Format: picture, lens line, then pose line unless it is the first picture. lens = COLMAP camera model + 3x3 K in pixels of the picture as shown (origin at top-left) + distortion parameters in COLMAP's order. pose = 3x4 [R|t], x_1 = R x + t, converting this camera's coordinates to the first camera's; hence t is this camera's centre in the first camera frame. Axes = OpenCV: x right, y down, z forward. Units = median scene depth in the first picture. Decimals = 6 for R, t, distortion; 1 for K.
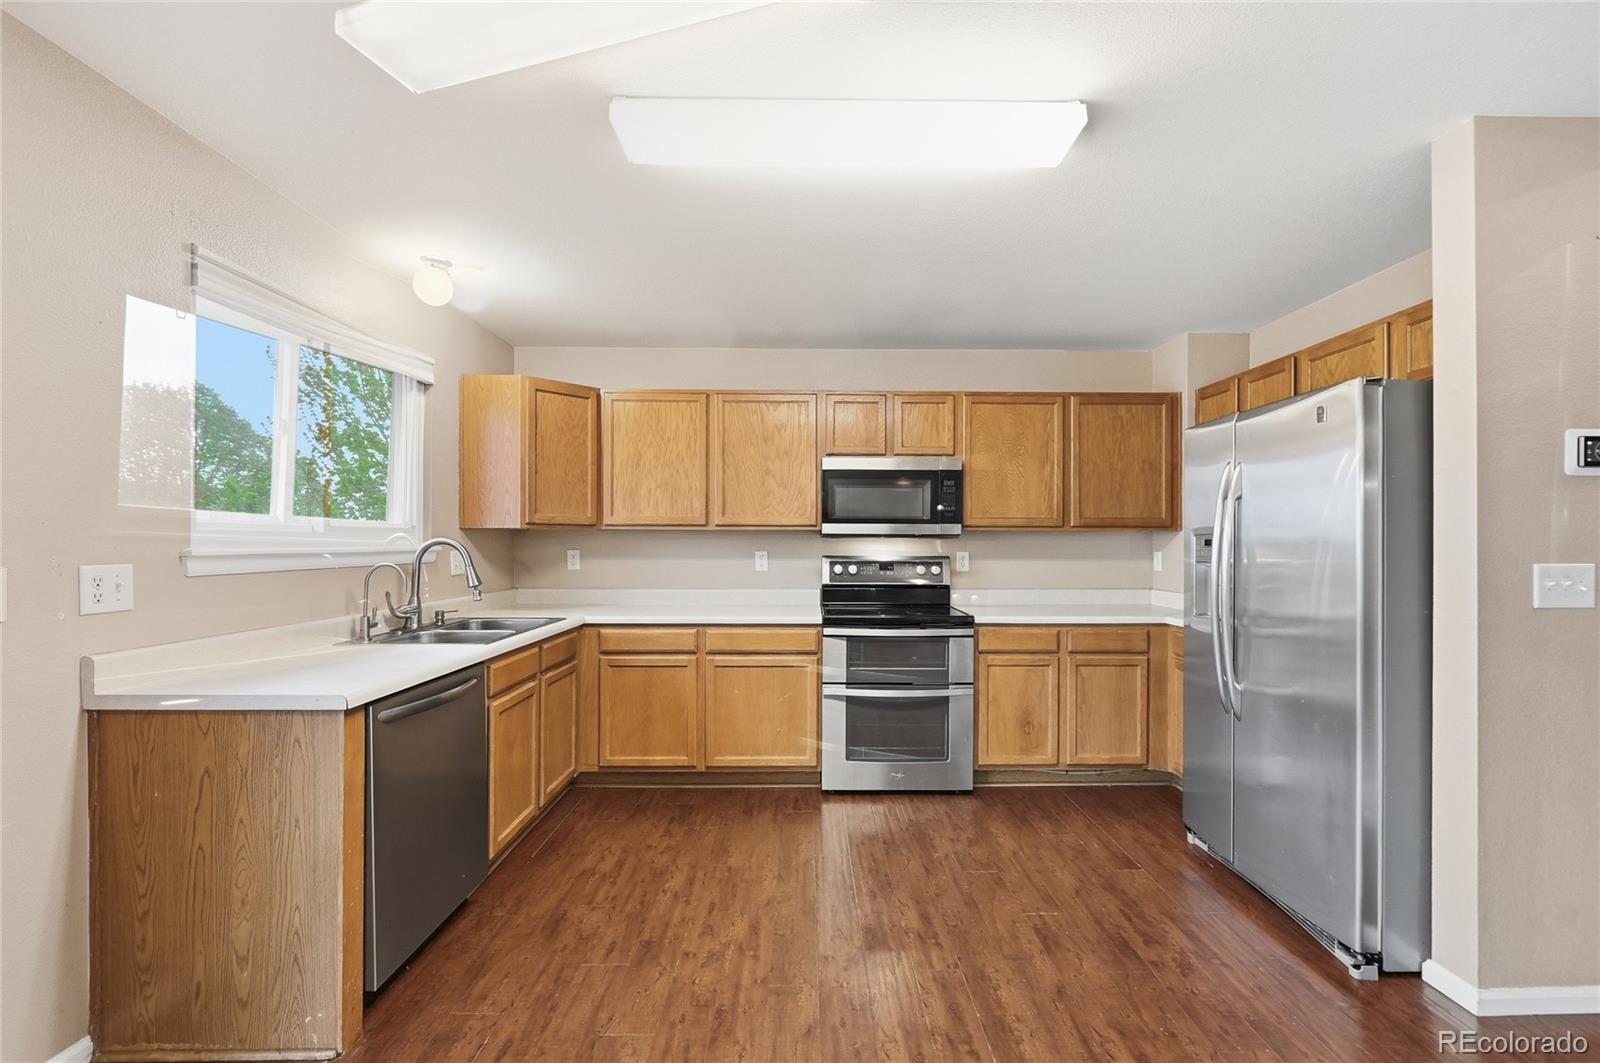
lens RADIAL K [[674.3, 0, 786.2], [0, 674.3, 548.2], [0, 0, 1]] dist [-0.001572, -0.000124]
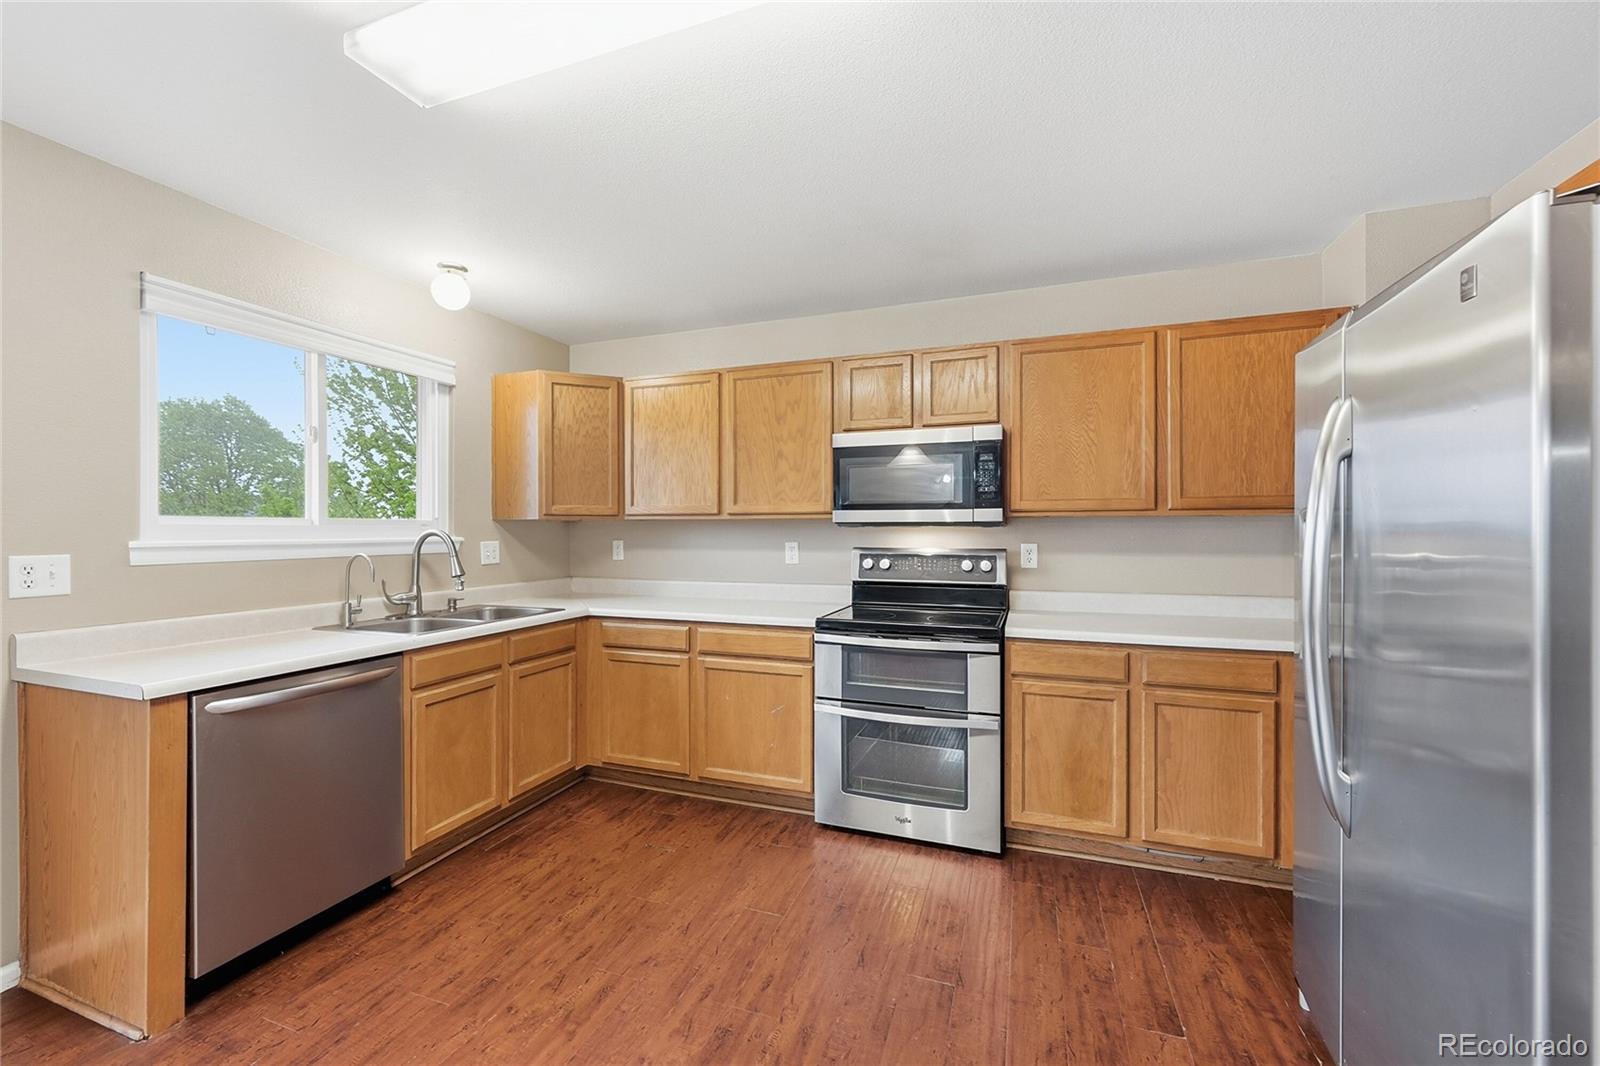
lens RADIAL K [[650.0, 0, 756.8], [0, 650.0, 533.6], [0, 0, 1]] dist [0.001733, -0.000163]
pose [[0.934430, -0.002775, -0.356135, 0.279045], [0.000838, 0.999984, -0.005595, -0.002607], [0.356145, 0.004930, 0.934418, 0.202897]]
